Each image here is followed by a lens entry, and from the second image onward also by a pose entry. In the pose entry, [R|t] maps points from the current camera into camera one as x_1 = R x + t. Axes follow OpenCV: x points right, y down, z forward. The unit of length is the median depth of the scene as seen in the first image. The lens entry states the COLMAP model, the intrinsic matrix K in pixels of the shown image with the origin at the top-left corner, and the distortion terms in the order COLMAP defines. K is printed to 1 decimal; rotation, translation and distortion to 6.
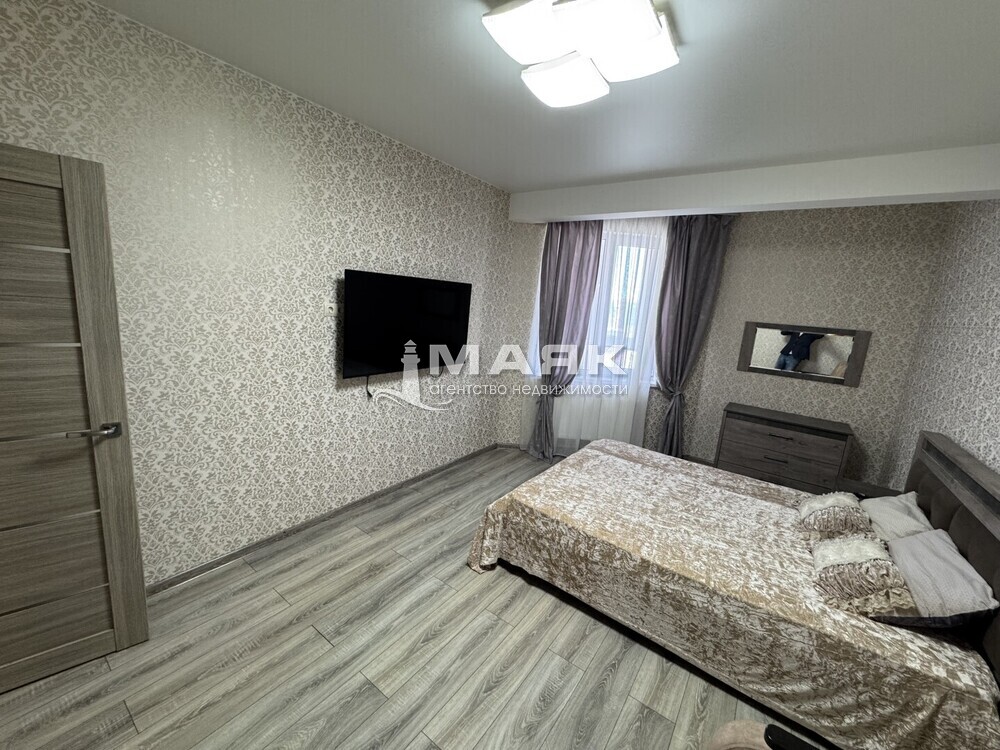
lens RADIAL K [[402.1, 0, 502.6], [0, 402.1, 373.1], [0, 0, 1]] dist [-0.004061, 0.000637]
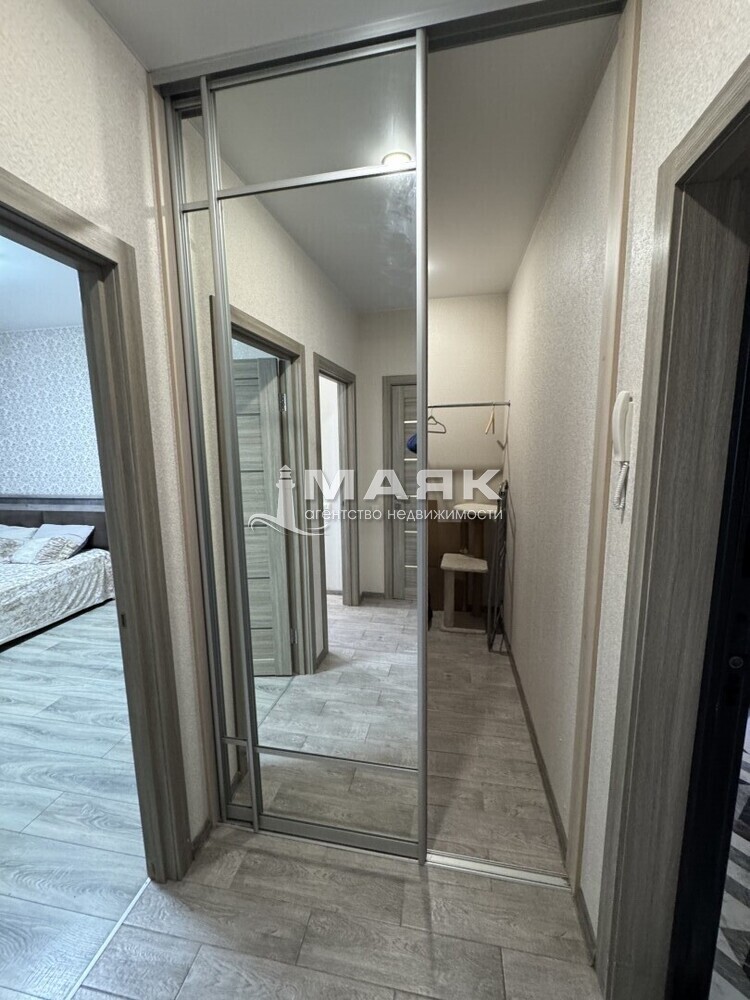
lens RADIAL K [[402.1, 0, 376.5], [0, 402.1, 497.6], [0, 0, 1]] dist [-0.004061, 0.000637]
pose [[-0.428774, -0.196537, 0.881774, -1.240927], [0.152341, 0.946342, 0.285006, -0.071213], [-0.890475, 0.256533, -0.375826, 0.137769]]
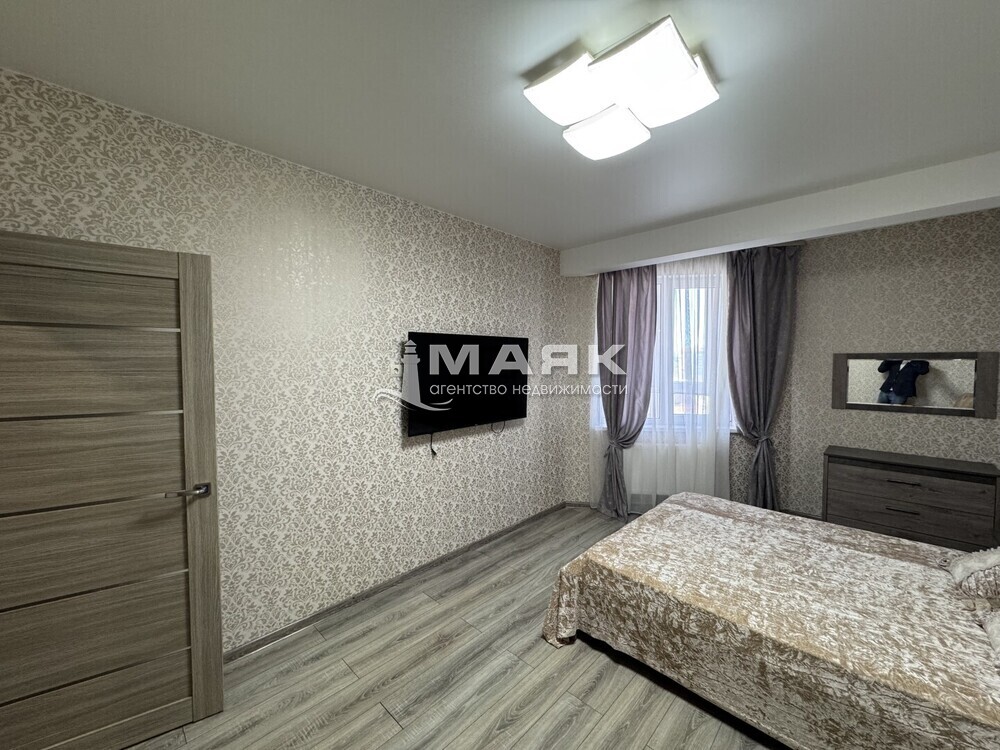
lens RADIAL K [[402.1, 0, 501.9], [0, 402.1, 373.2], [0, 0, 1]] dist [-0.004061, 0.000637]
pose [[0.986968, -0.073709, -0.143045, -0.006098], [0.051137, 0.986511, -0.155499, 0.029055], [0.152577, 0.146158, 0.977424, 0.019192]]
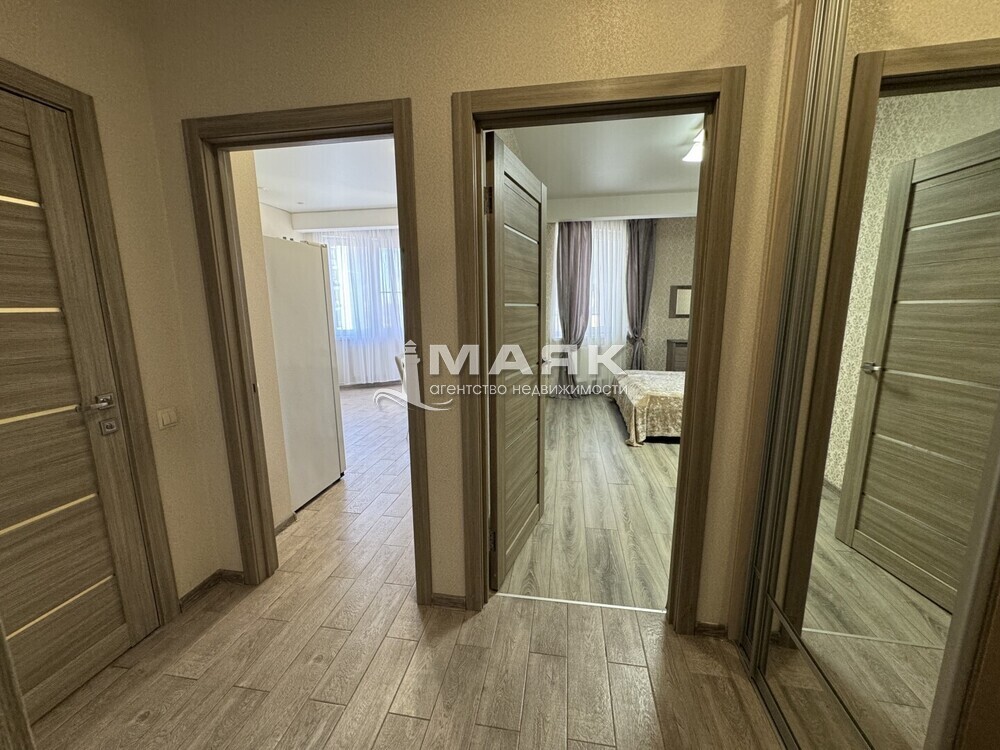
lens RADIAL K [[402.1, 0, 494.9], [0, 402.1, 373.9], [0, 0, 1]] dist [-0.004061, 0.000637]
pose [[0.894540, -0.157196, 0.418435, -1.208369], [0.154677, 0.987148, 0.040177, 0.068609], [-0.419373, 0.028782, 0.907358, -0.197680]]
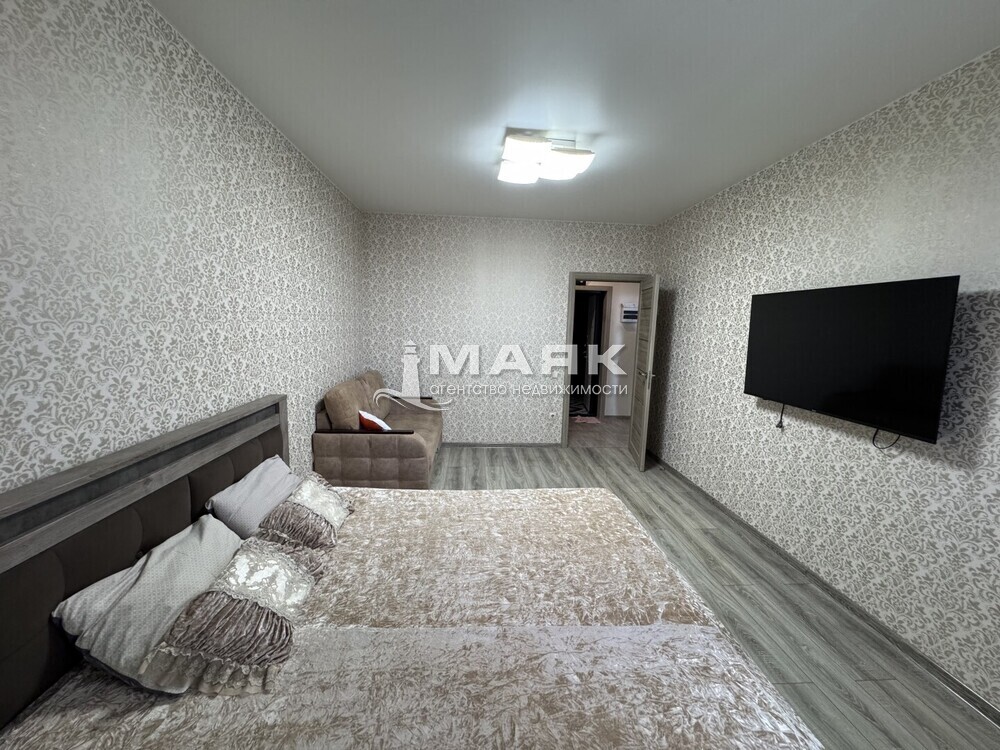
lens RADIAL K [[402.1, 0, 491.3], [0, 402.1, 371.3], [0, 0, 1]] dist [-0.004061, 0.000637]
pose [[-0.774045, -0.019780, -0.632821, 0.947515], [-0.206003, 0.952993, 0.222188, -0.162294], [0.598679, 0.302347, -0.741734, 1.550488]]
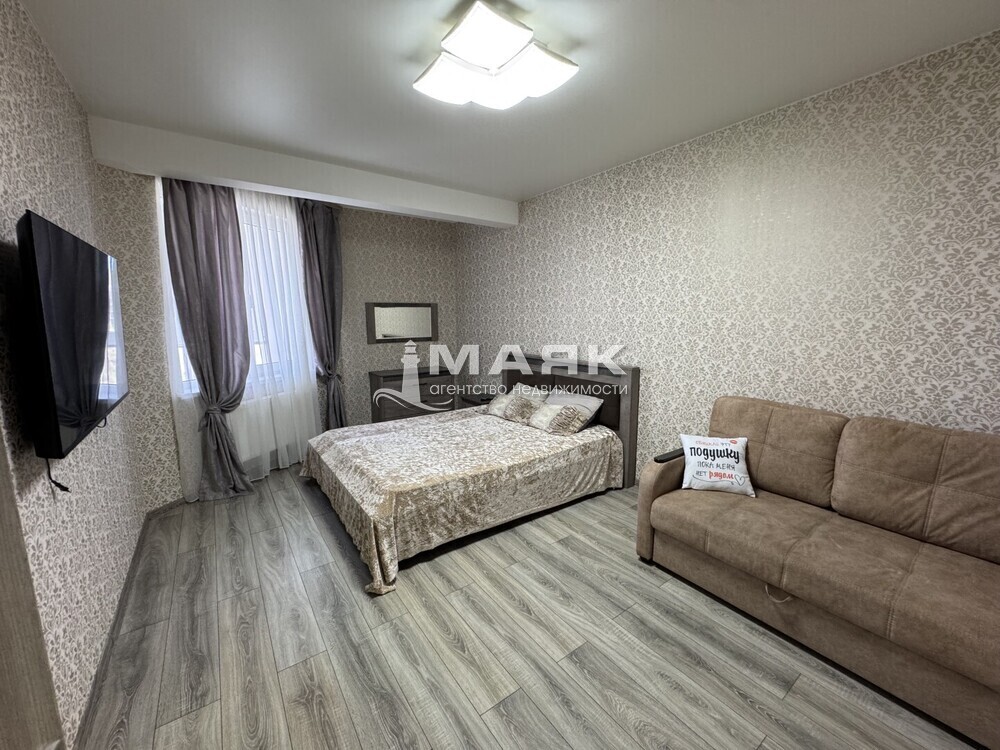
lens RADIAL K [[402.1, 0, 501.2], [0, 402.1, 374.4], [0, 0, 1]] dist [-0.004061, 0.000637]
pose [[0.306865, -0.214587, 0.927247, -0.717528], [0.199296, 0.967140, 0.157864, -0.051560], [-0.930653, 0.136354, 0.339547, 0.429554]]
